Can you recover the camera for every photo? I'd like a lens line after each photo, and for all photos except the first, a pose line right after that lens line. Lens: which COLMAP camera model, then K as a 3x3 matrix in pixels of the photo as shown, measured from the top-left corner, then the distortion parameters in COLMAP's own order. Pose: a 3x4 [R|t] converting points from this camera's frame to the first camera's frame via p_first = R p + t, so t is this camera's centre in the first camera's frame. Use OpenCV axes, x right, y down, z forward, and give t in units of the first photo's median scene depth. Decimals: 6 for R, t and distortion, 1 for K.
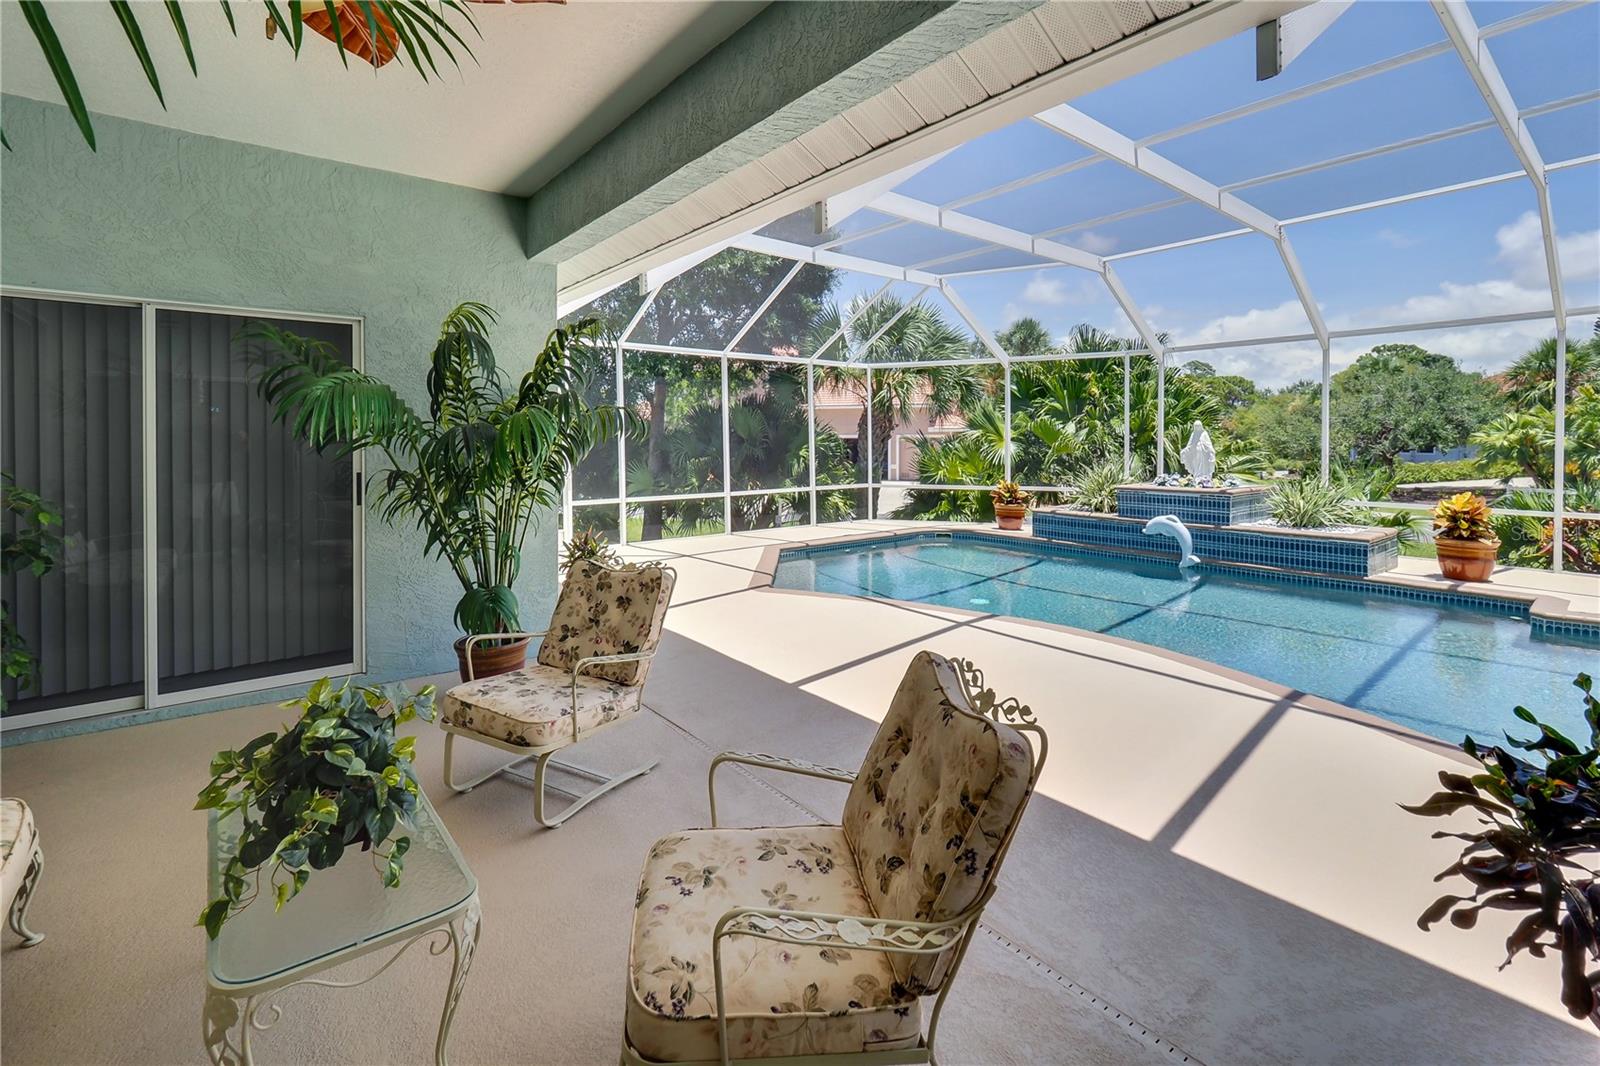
lens RADIAL K [[691.4, 0, 783.4], [0, 691.4, 442.1], [0, 0, 1]] dist [-0.004595, -0.000471]
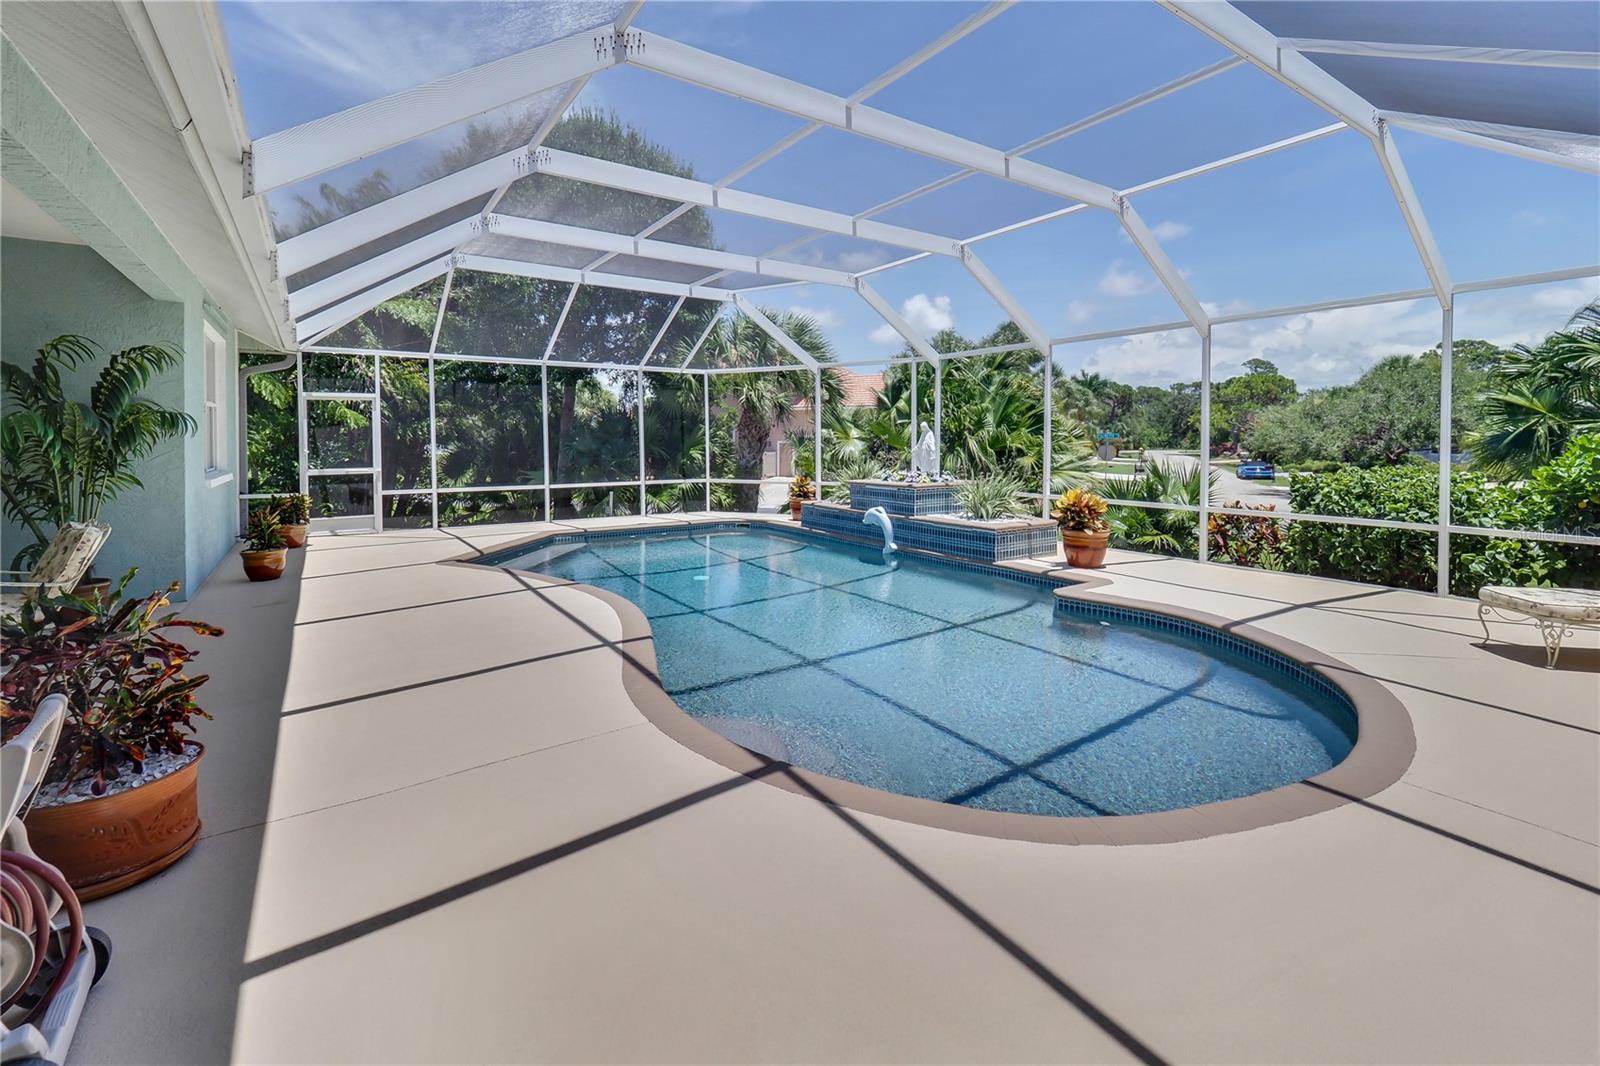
lens RADIAL K [[691.4, 0, 814.8], [0, 691.4, 447.8], [0, 0, 1]] dist [-0.004595, -0.000471]
pose [[0.997637, 0.004135, -0.068588, 0.532505], [-0.003408, 0.999937, 0.010716, -0.000689], [0.068628, -0.010457, 0.997588, -0.115257]]
